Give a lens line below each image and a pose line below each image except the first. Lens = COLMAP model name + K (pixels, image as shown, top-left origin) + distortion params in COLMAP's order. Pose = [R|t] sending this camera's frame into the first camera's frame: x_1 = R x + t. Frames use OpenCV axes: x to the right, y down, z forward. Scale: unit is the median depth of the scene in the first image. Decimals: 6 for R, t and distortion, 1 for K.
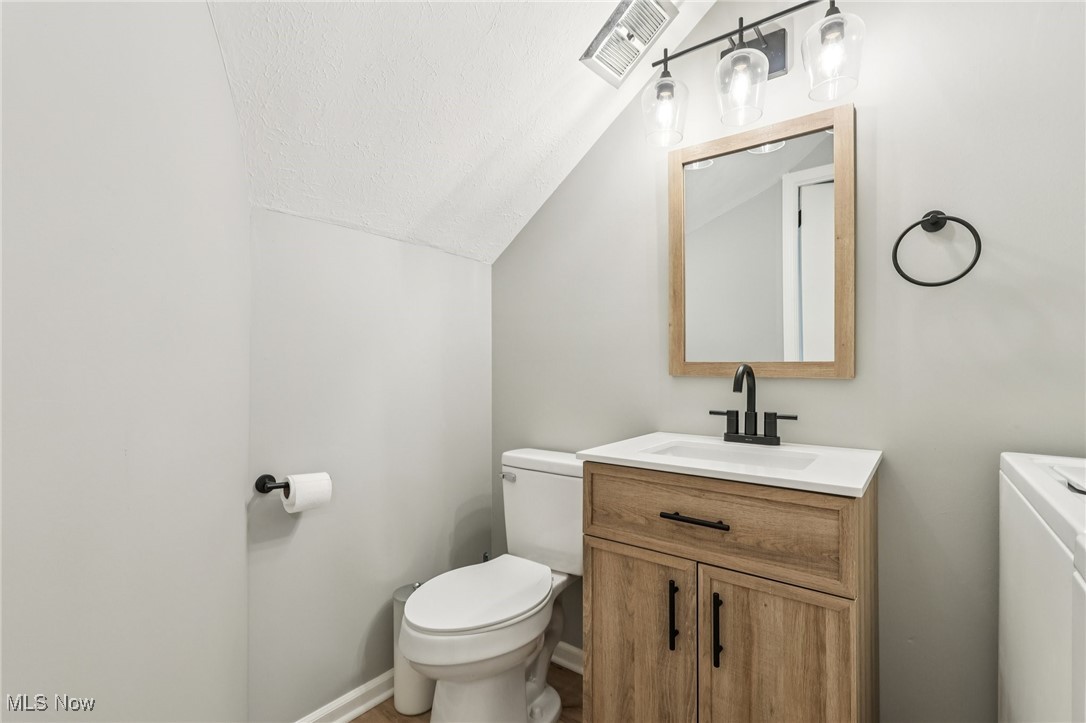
lens RADIAL K [[511.5, 0, 540.1], [0, 511.5, 365.1], [0, 0, 1]] dist [-0.003105, 0.001414]
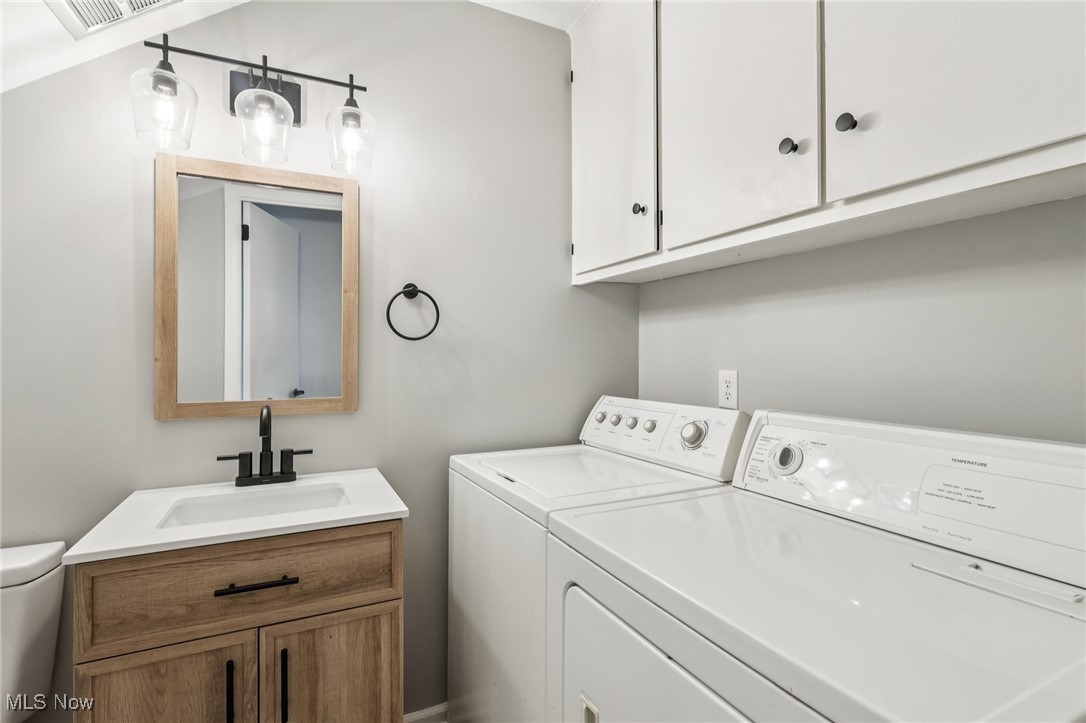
lens RADIAL K [[511.5, 0, 542.9], [0, 511.5, 356.6], [0, 0, 1]] dist [-0.003105, 0.001414]
pose [[0.436764, -0.005123, 0.899562, -0.291196], [0.001858, 0.999987, 0.004793, -0.114969], [-0.899574, -0.000422, 0.436768, 0.095826]]
